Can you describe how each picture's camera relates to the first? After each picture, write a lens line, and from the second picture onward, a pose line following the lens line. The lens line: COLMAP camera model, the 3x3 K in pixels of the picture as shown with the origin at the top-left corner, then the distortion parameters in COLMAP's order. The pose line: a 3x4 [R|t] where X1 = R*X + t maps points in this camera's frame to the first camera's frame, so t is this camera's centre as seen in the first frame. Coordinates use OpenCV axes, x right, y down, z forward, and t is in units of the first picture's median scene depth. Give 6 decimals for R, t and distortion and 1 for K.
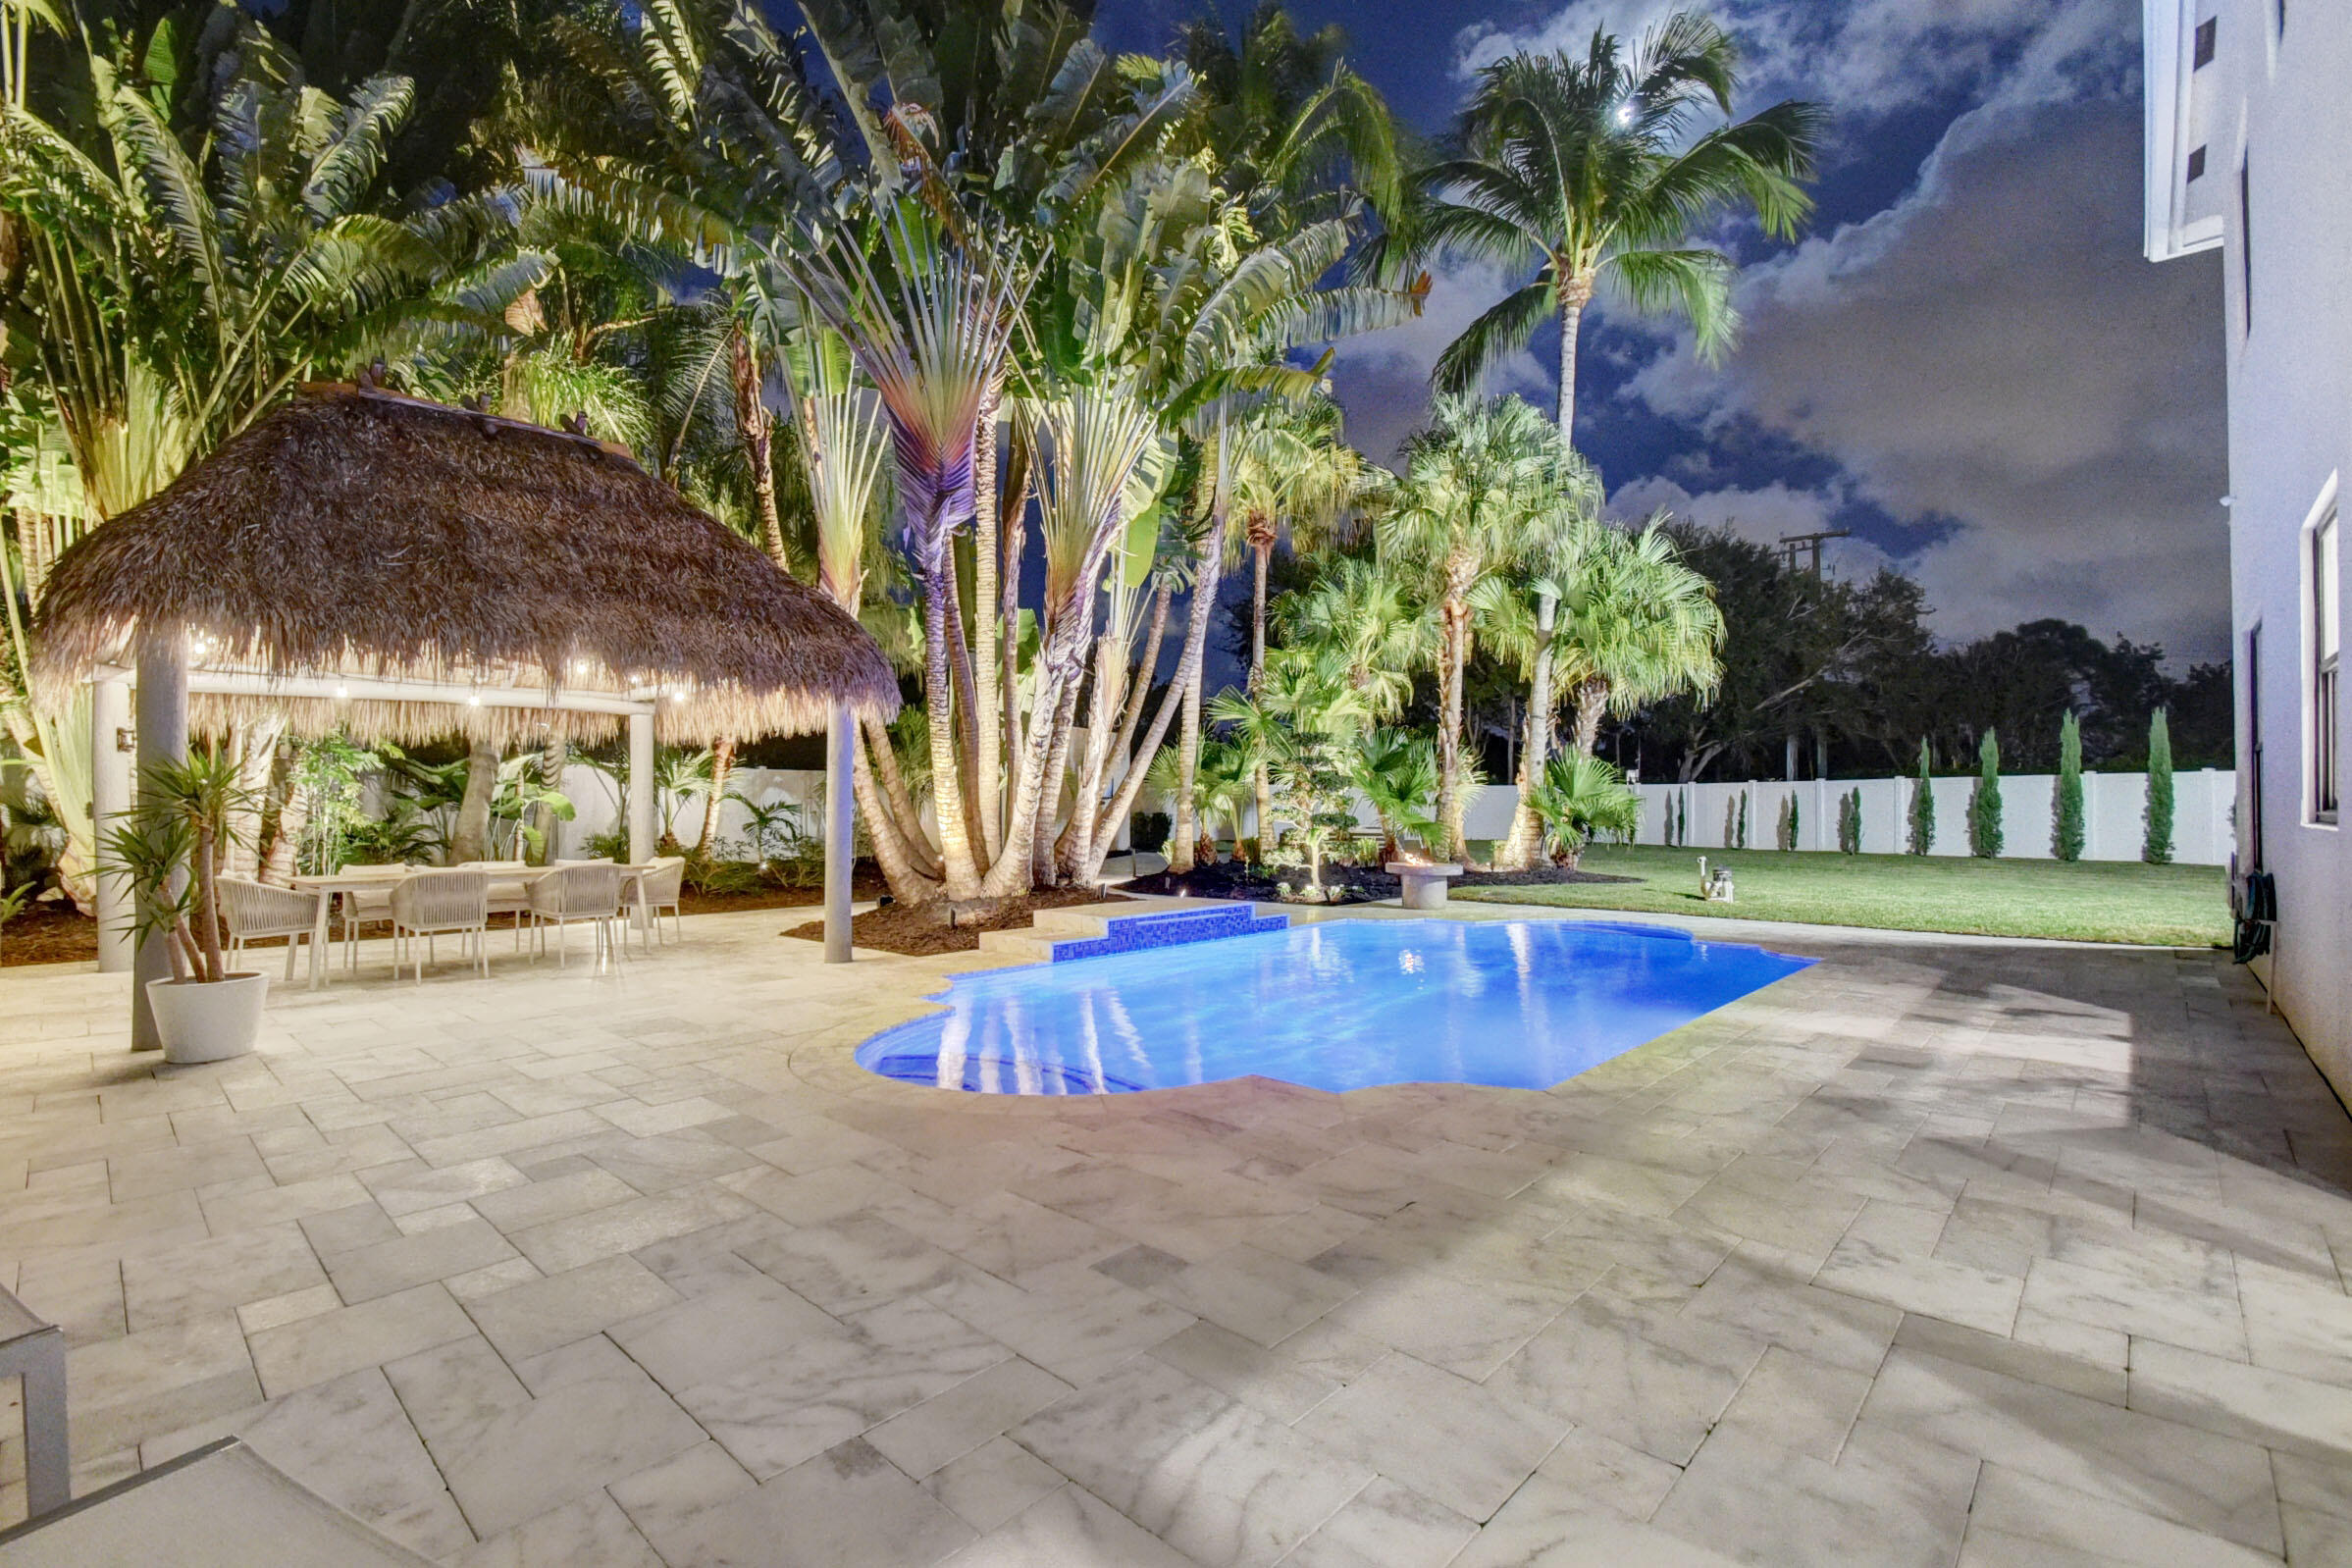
lens RADIAL K [[1033.8, 0, 1136.4], [0, 1033.8, 811.3], [0, 0, 1]] dist [0.016475, -0.018048]
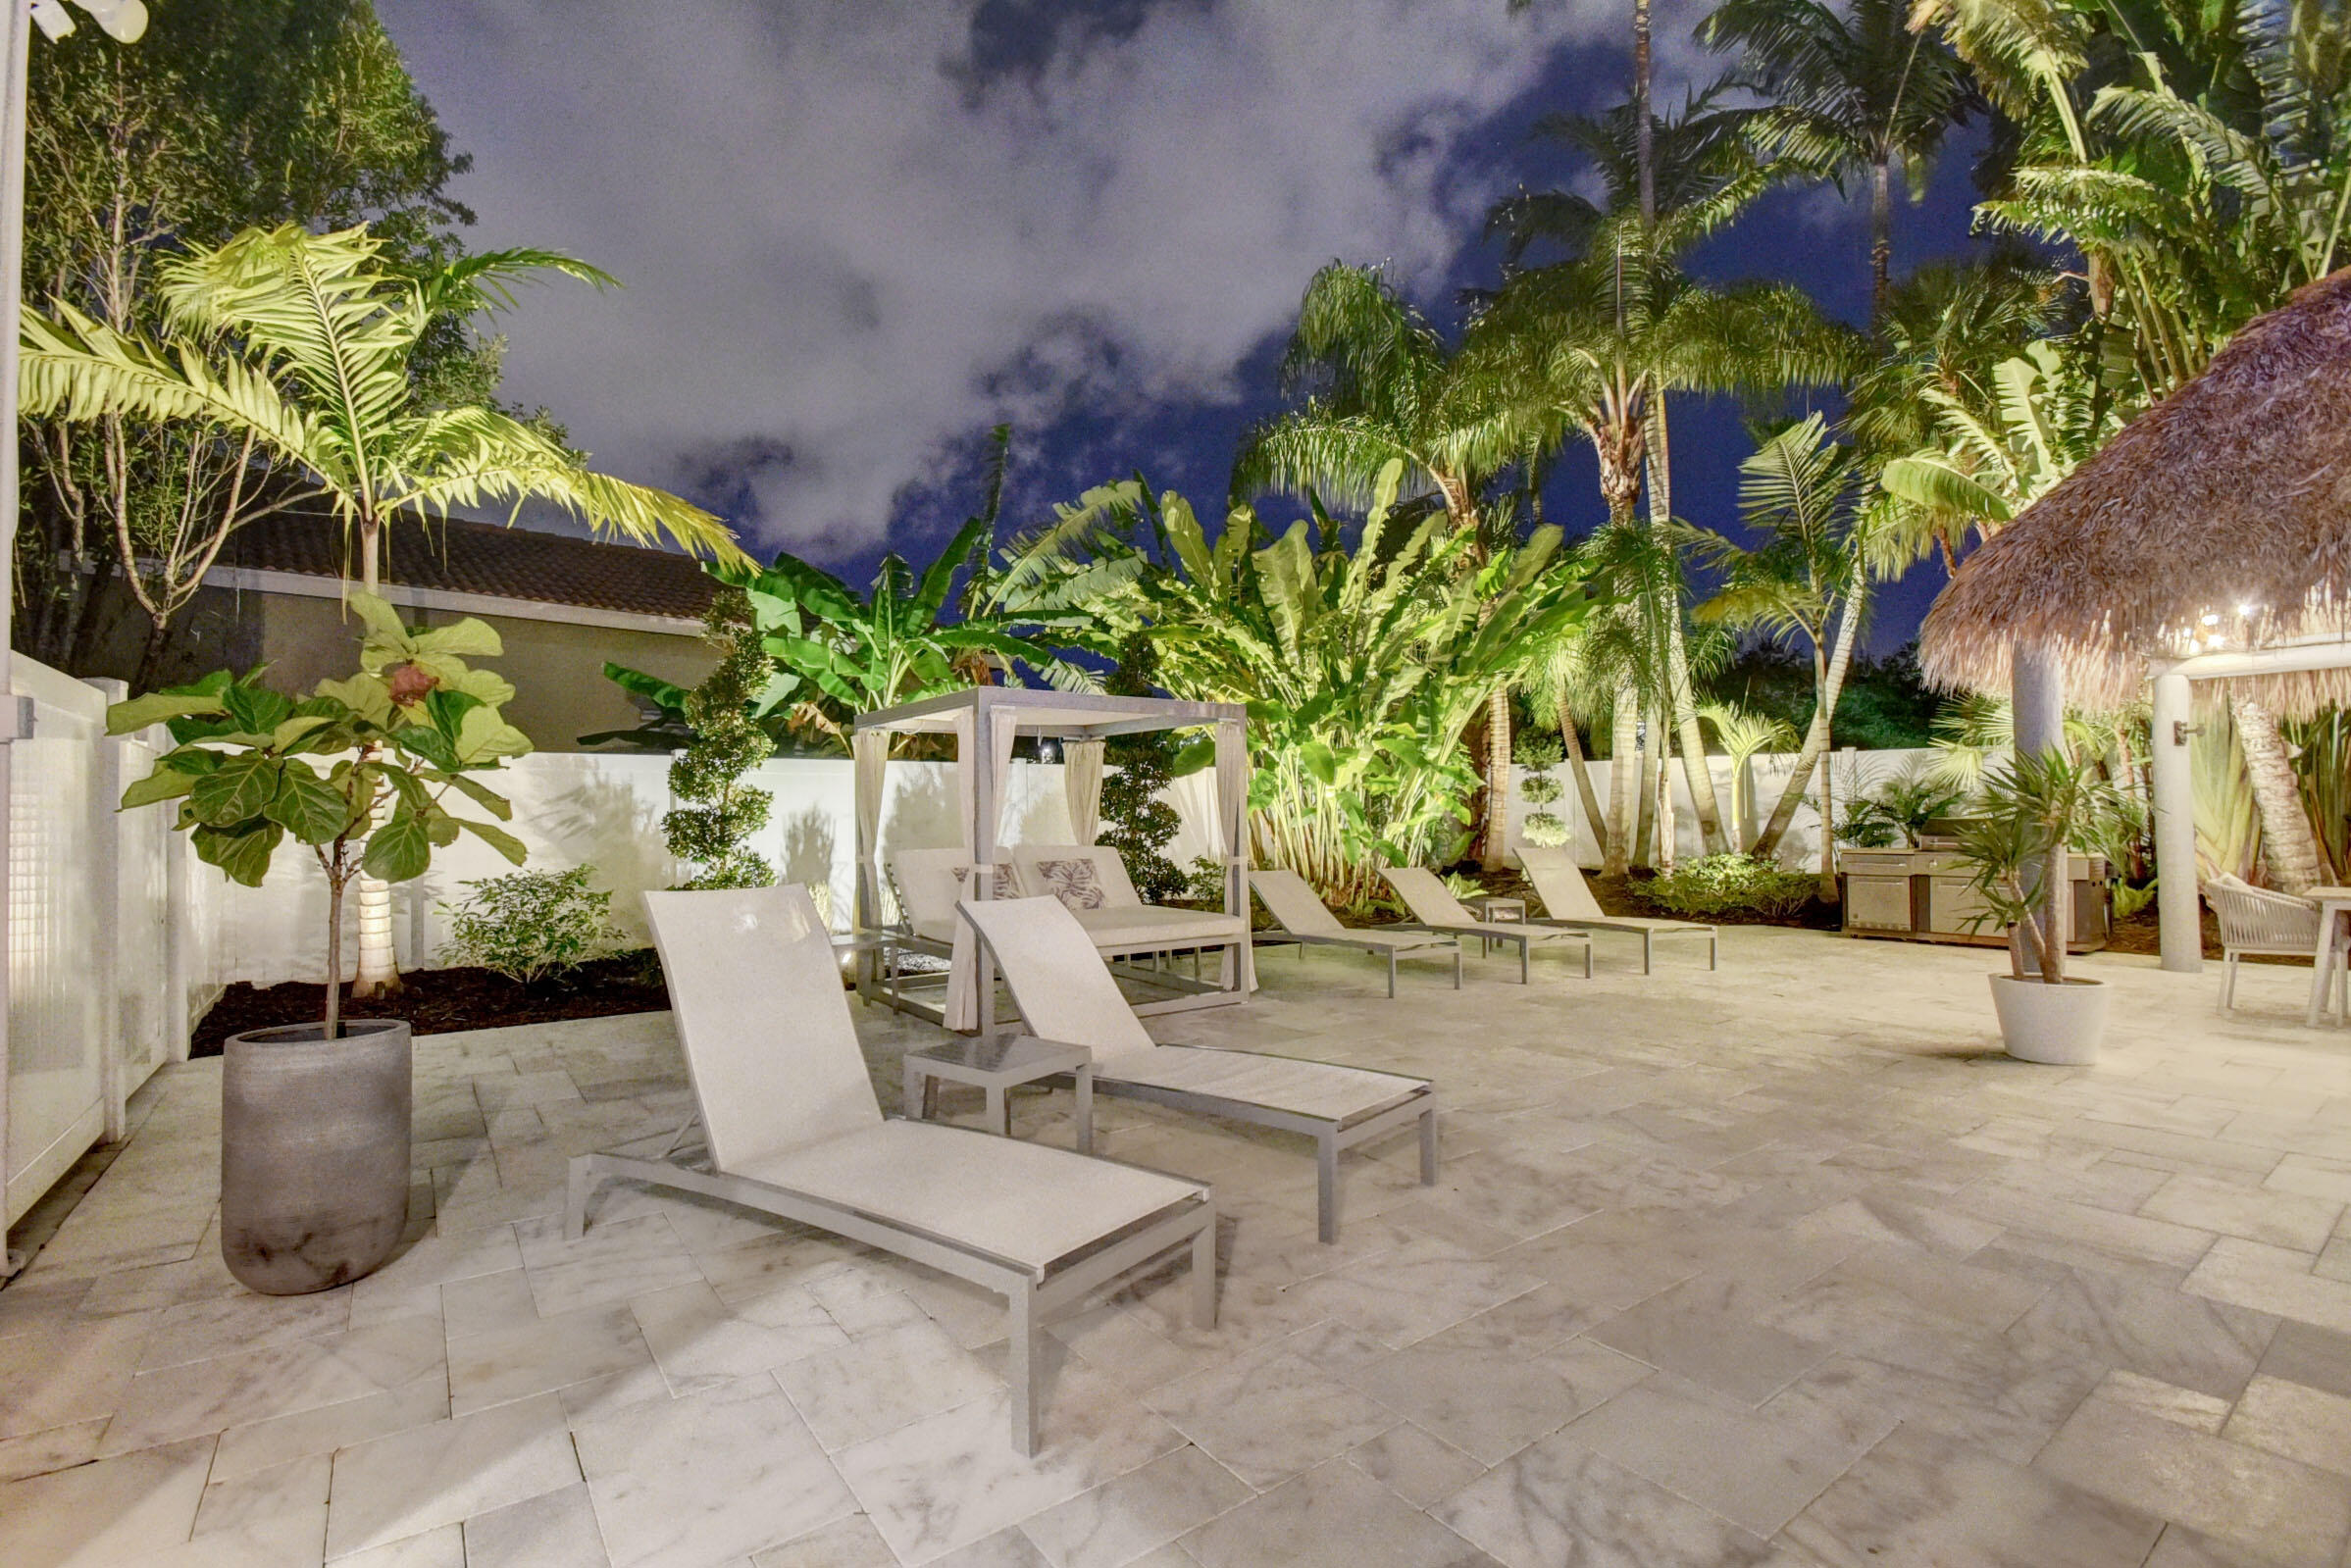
lens RADIAL K [[1033.3, 0, 1135.9], [0, 1033.3, 811.3], [0, 0, 1]] dist [0.016475, -0.018048]
pose [[-0.186406, 0.002742, -0.982469, 0.311816], [0.004206, 0.999989, 0.001993, -0.005755], [0.982464, -0.003761, -0.186416, 0.447333]]
